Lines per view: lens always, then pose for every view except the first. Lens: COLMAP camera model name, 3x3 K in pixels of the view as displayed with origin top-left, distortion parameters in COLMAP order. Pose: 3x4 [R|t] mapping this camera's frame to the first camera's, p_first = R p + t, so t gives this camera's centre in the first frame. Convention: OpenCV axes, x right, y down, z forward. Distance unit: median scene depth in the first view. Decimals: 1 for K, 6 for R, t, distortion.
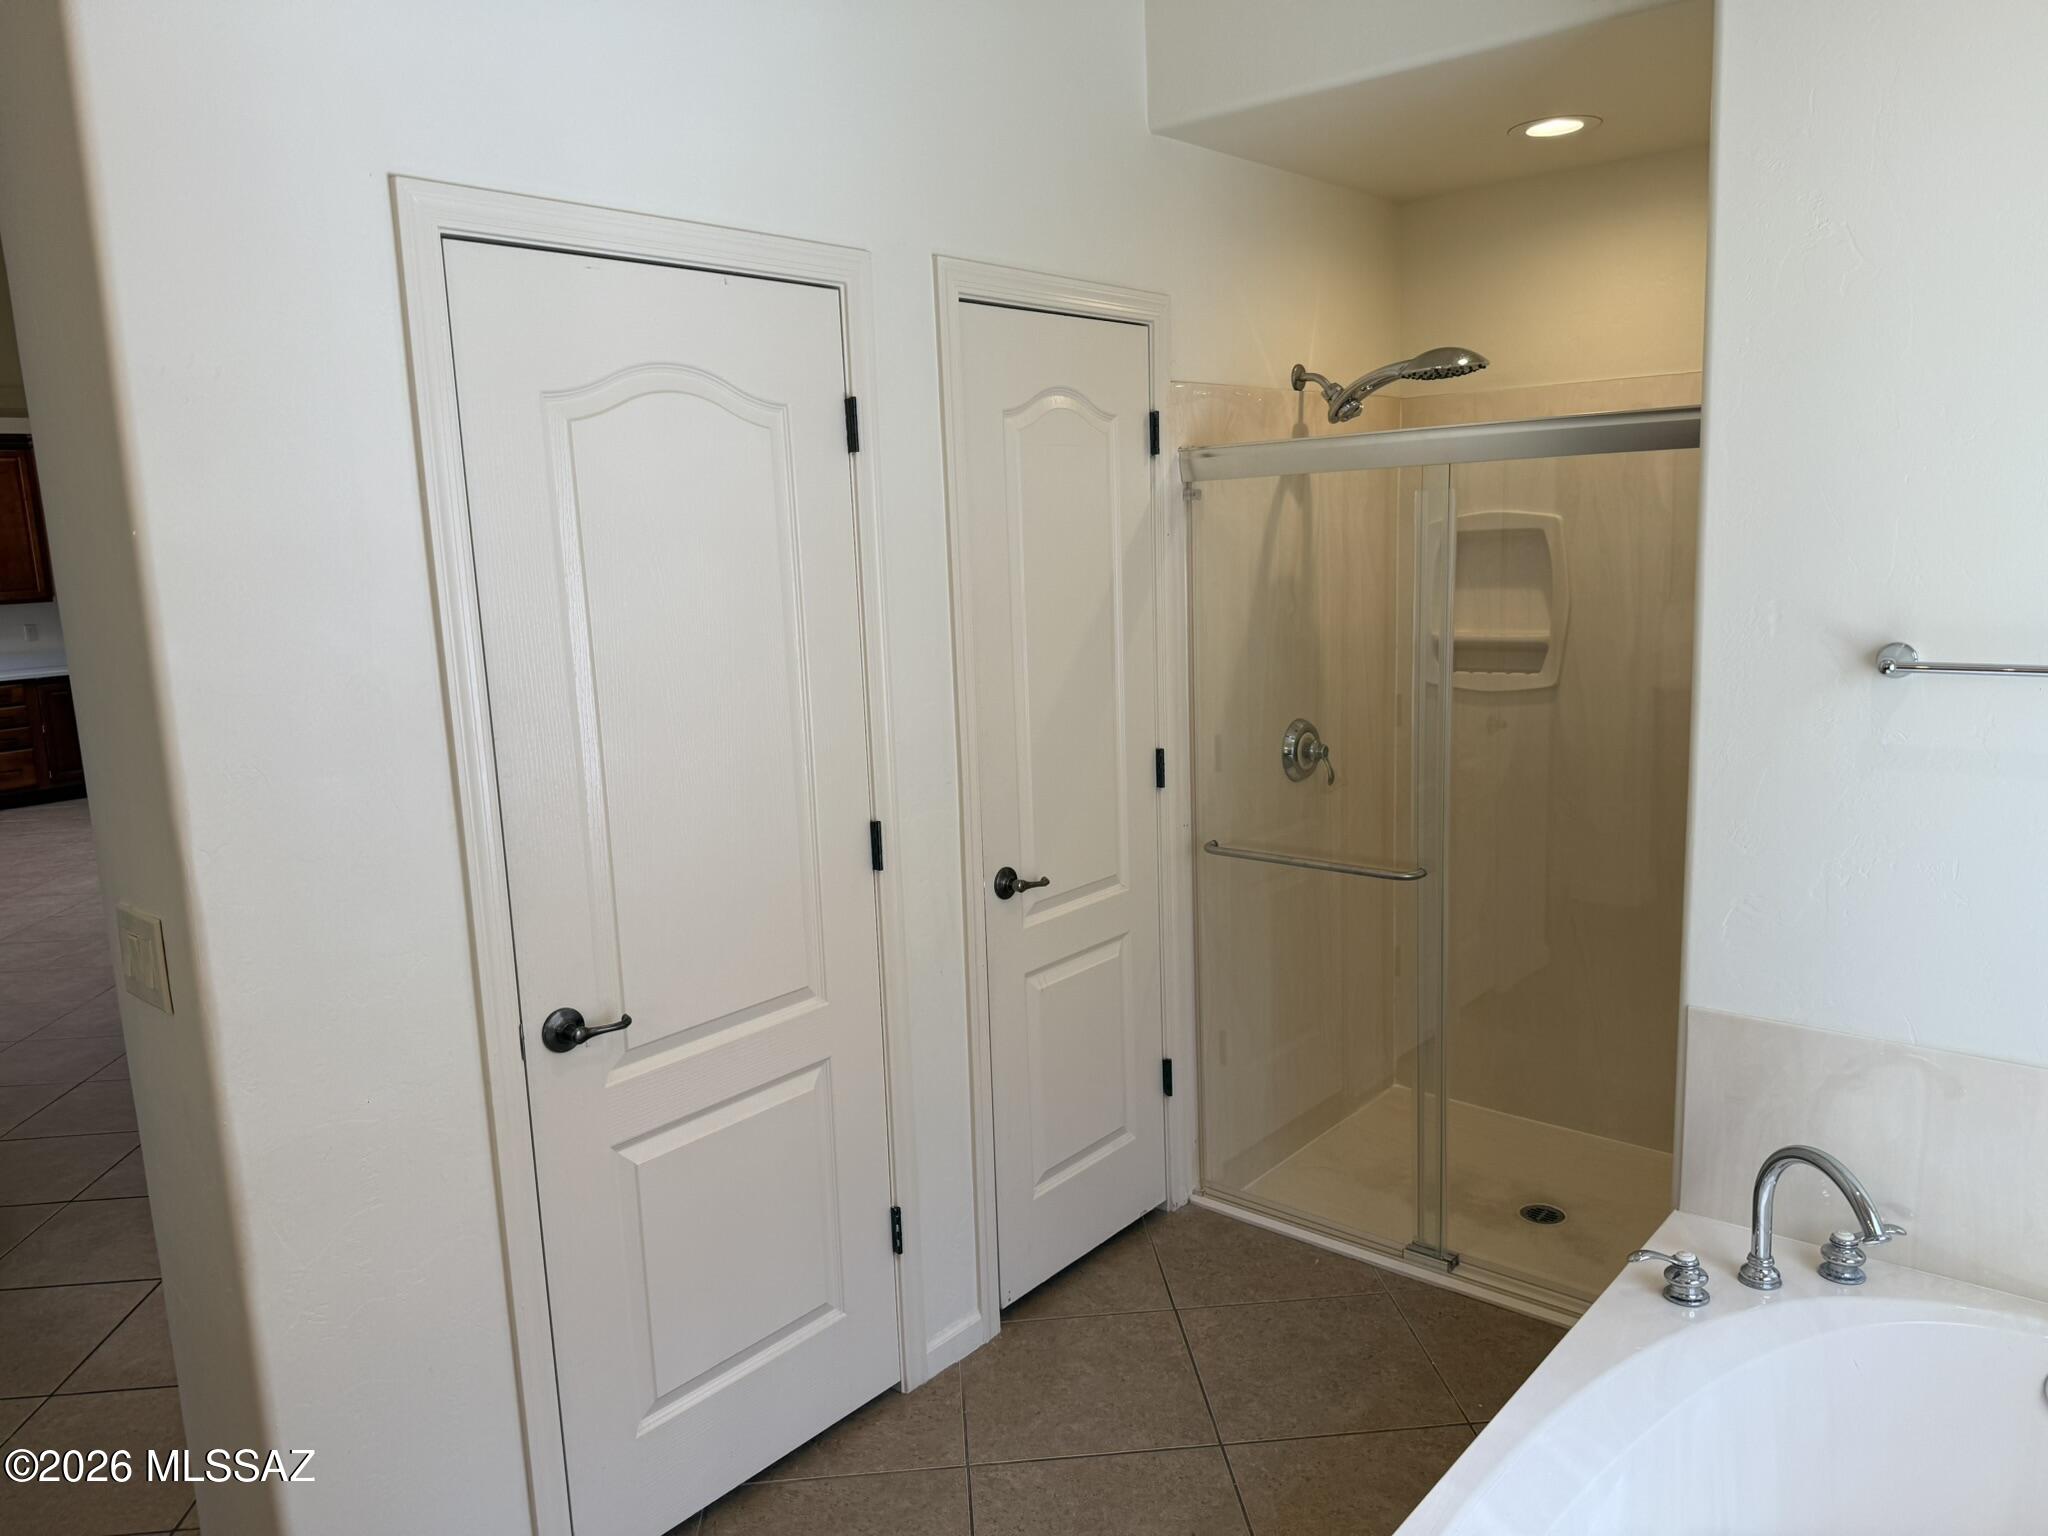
lens RADIAL K [[1430.8, 0, 1024.0], [0, 1430.8, 768.0], [0, 0, 1]] dist [0.094485, -0.162205]
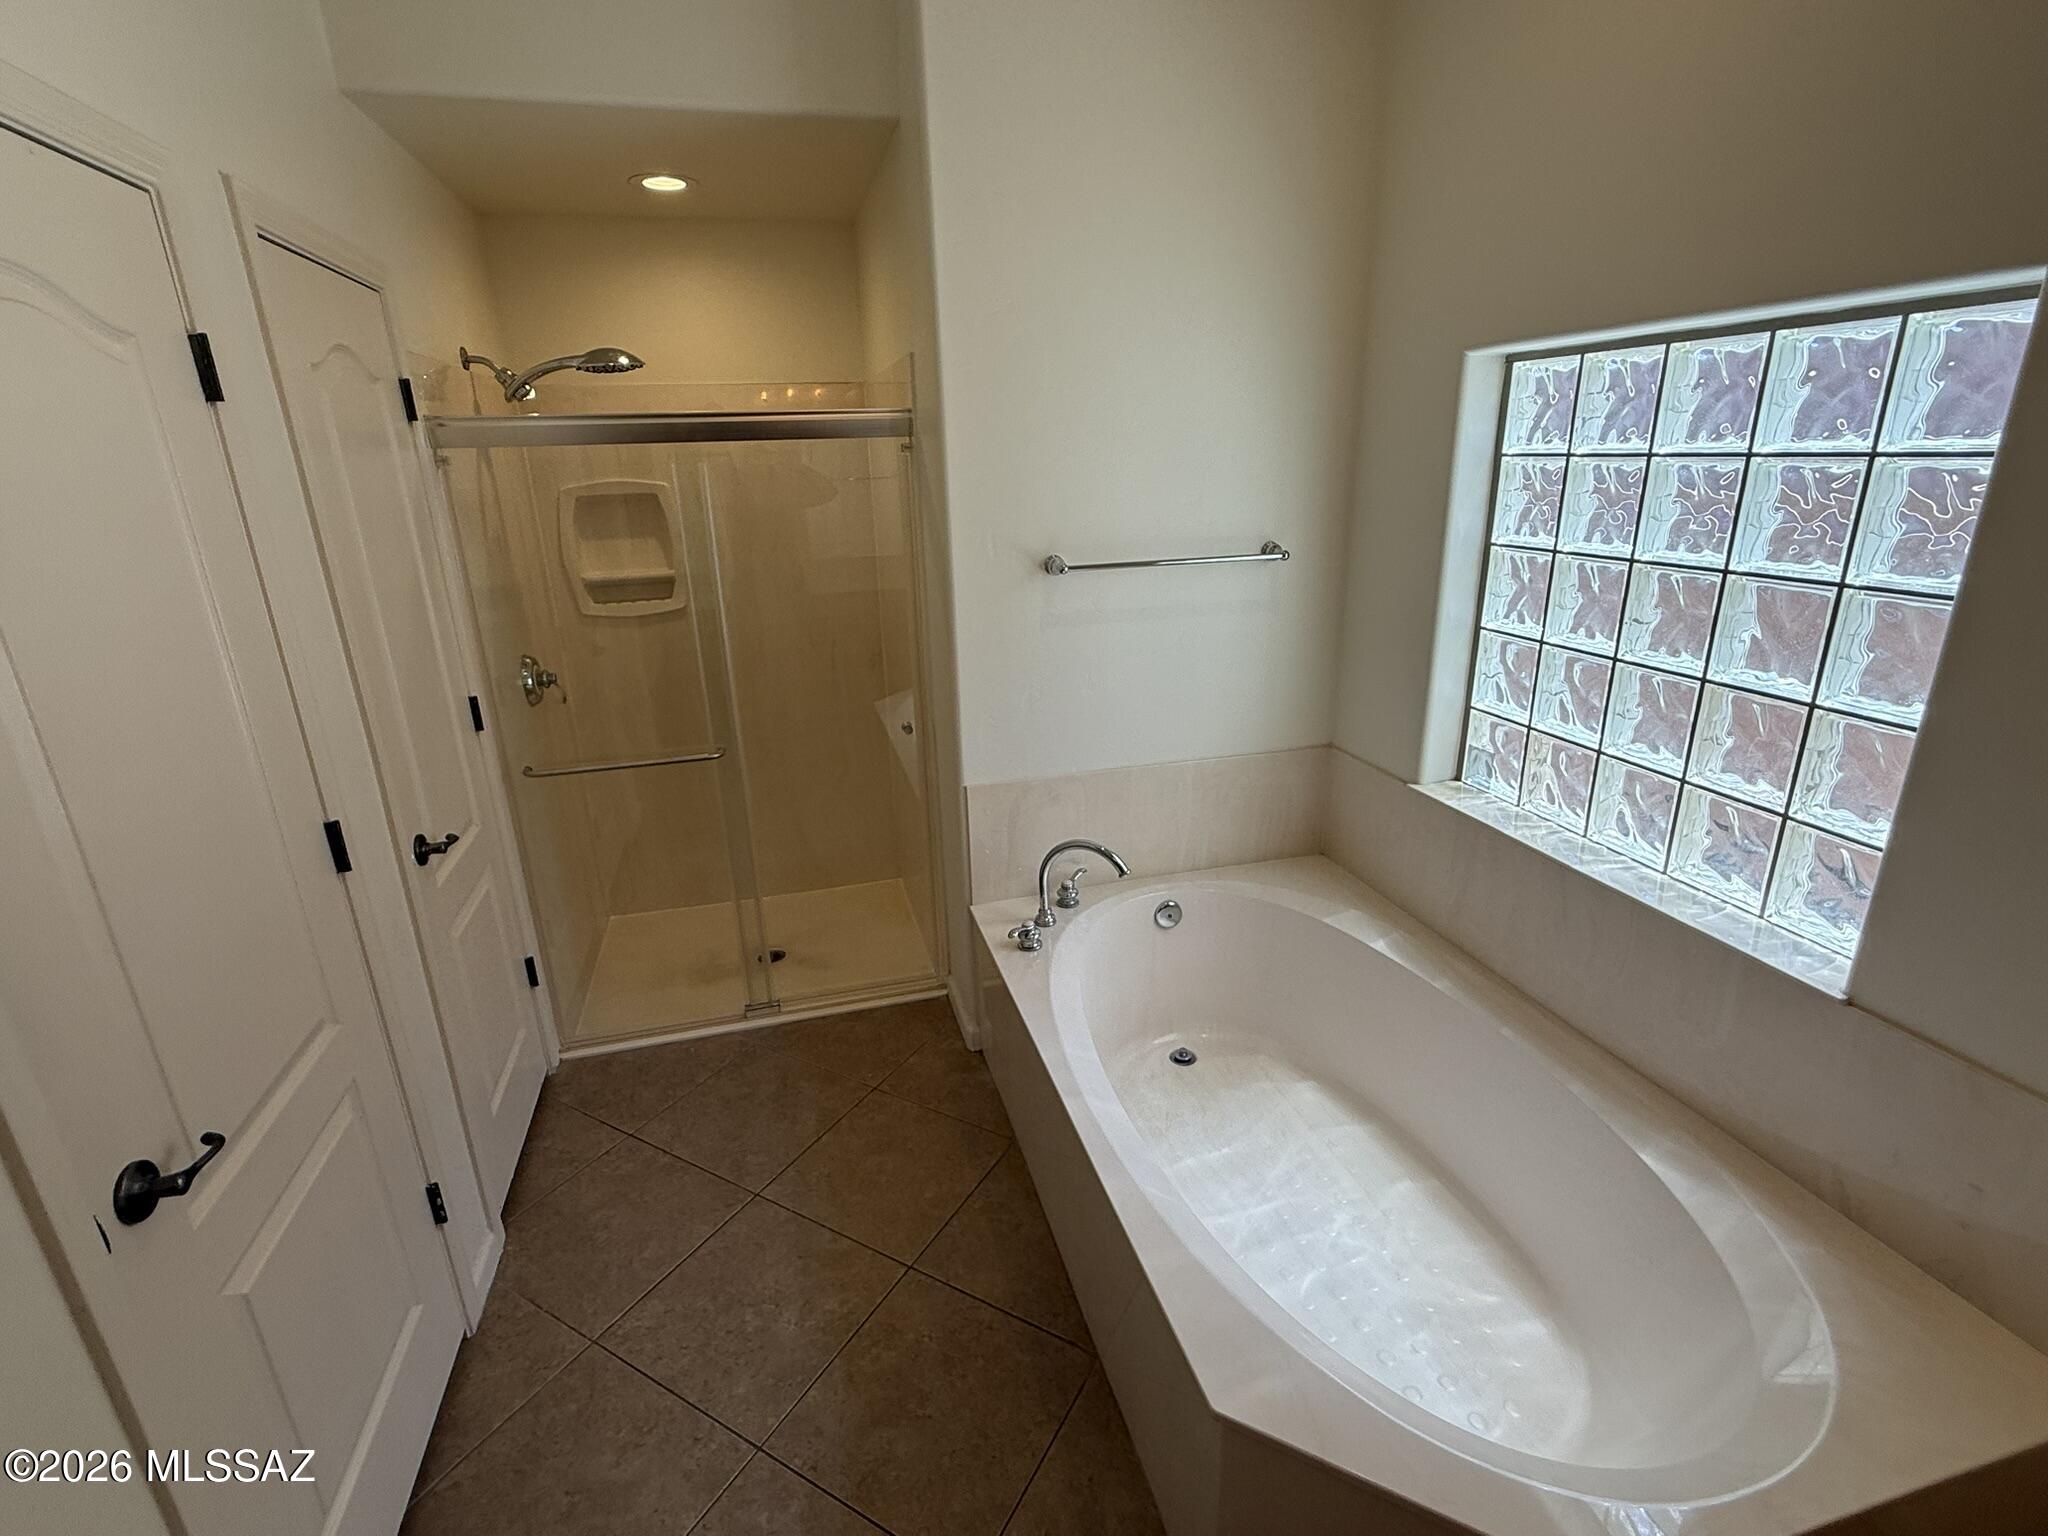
lens RADIAL K [[952.7, 0, 1024.0], [0, 952.7, 768.0], [0, 0, 1]] dist [0.007787, -0.000295]
pose [[0.568384, -0.238405, 0.787466, -0.291785], [0.145952, 0.971135, 0.188665, -0.042629], [-0.809714, 0.007698, 0.586774, 0.248880]]
